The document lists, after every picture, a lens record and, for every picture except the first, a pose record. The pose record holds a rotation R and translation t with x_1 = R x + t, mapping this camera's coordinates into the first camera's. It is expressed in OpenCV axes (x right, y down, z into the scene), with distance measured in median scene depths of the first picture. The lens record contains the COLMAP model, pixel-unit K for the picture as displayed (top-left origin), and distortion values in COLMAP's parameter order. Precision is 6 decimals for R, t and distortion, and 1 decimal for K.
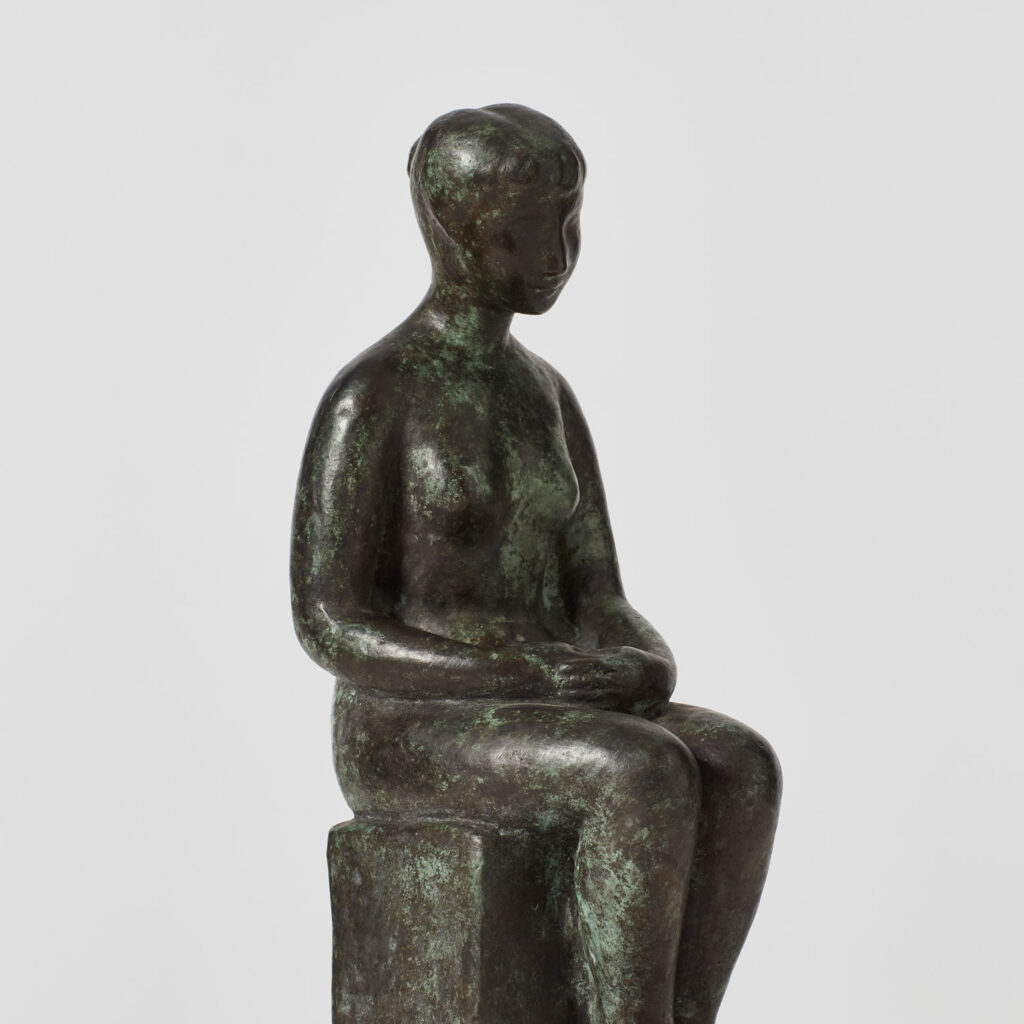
lens RADIAL K [[4513.8, 0, 510.9], [0, 4513.8, 511.9], [0, 0, 1]] dist [-0.355404, 0.000000]
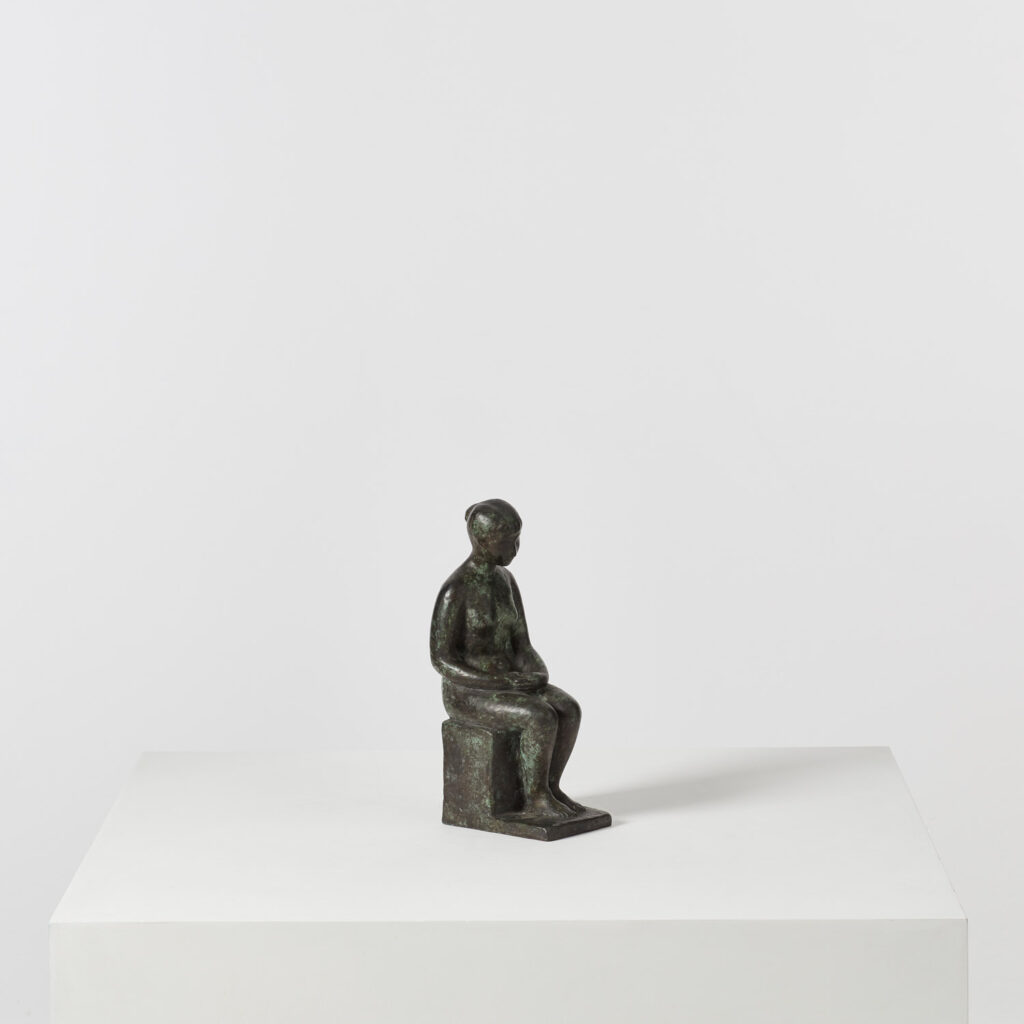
lens RADIAL K [[4513.8, 0, 512.4], [0, 4513.8, 511.9], [0, 0, 1]] dist [-0.355404, 0.000000]
pose [[0.996716, -0.010719, 0.080261, -0.252342], [-0.008368, 0.972258, 0.233761, -0.849775], [-0.080540, -0.233665, 0.968976, -2.155809]]
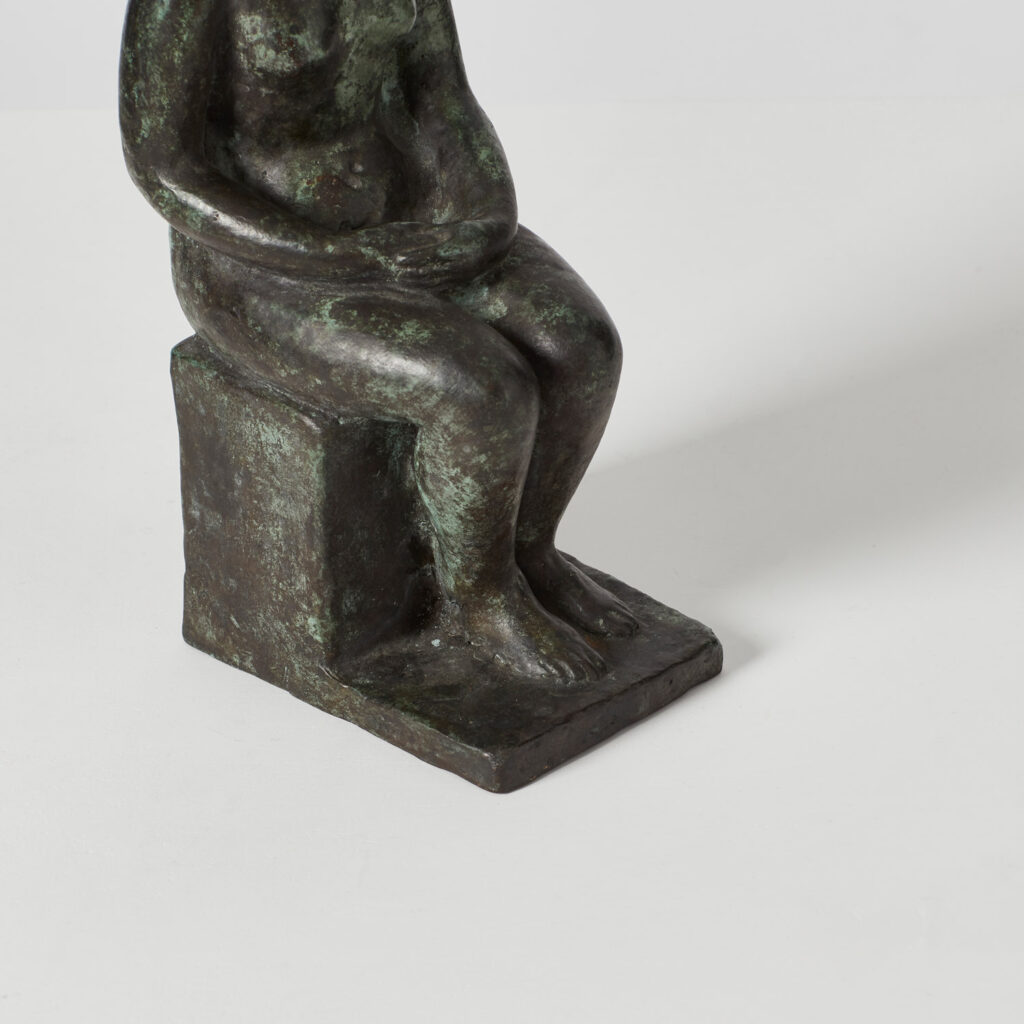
lens RADIAL K [[4513.8, 0, 512.4], [0, 4513.8, 511.8], [0, 0, 1]] dist [-0.355404, 0.000000]
pose [[0.999869, -0.013395, 0.009118, 0.025939], [0.005719, 0.818236, 0.574854, -0.477482], [-0.015161, -0.574726, 0.818205, 0.161305]]
